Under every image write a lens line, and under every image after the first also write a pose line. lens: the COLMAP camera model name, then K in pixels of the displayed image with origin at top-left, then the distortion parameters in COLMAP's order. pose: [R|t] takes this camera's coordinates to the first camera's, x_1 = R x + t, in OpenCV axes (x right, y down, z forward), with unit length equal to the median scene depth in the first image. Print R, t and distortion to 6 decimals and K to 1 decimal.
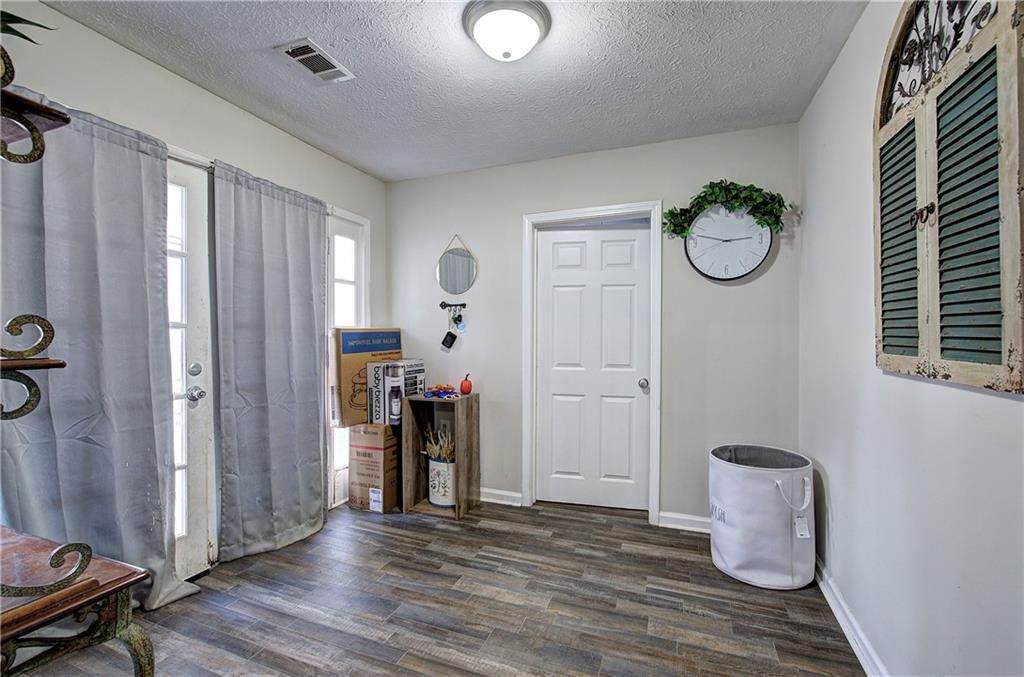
lens RADIAL K [[437.4, 0, 516.1], [0, 437.4, 335.4], [0, 0, 1]] dist [-0.000388, 0.001383]
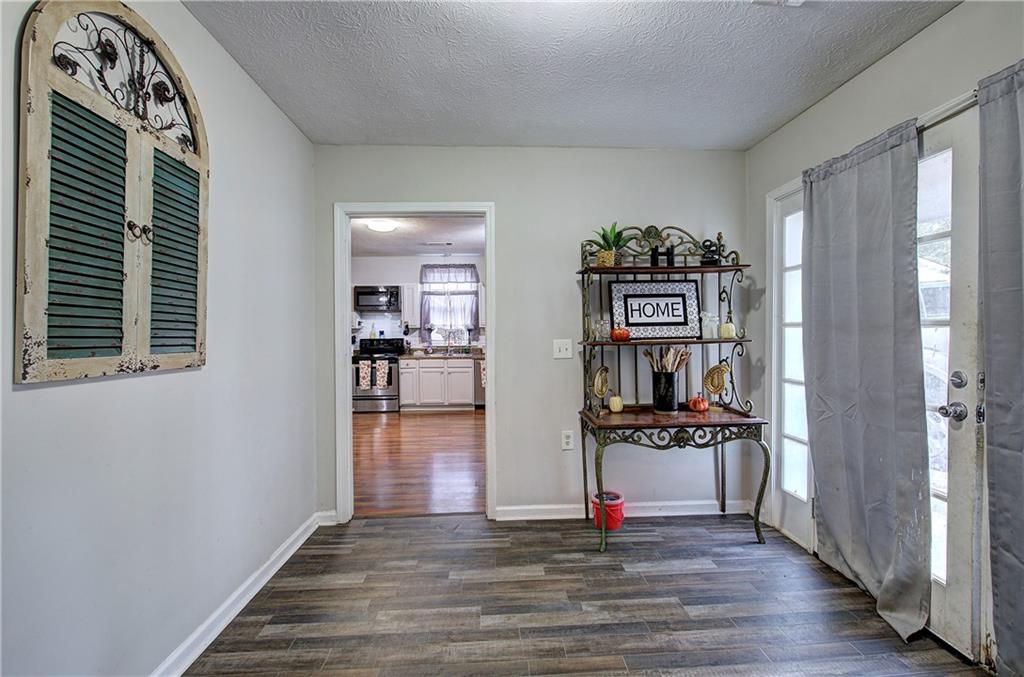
lens RADIAL K [[437.4, 0, 506.0], [0, 437.4, 336.4], [0, 0, 1]] dist [-0.000388, 0.001383]
pose [[-0.920084, 0.002034, -0.391715, 0.484059], [0.000654, 0.999993, 0.003654, -0.001231], [0.391720, 0.003106, -0.920079, 2.360088]]
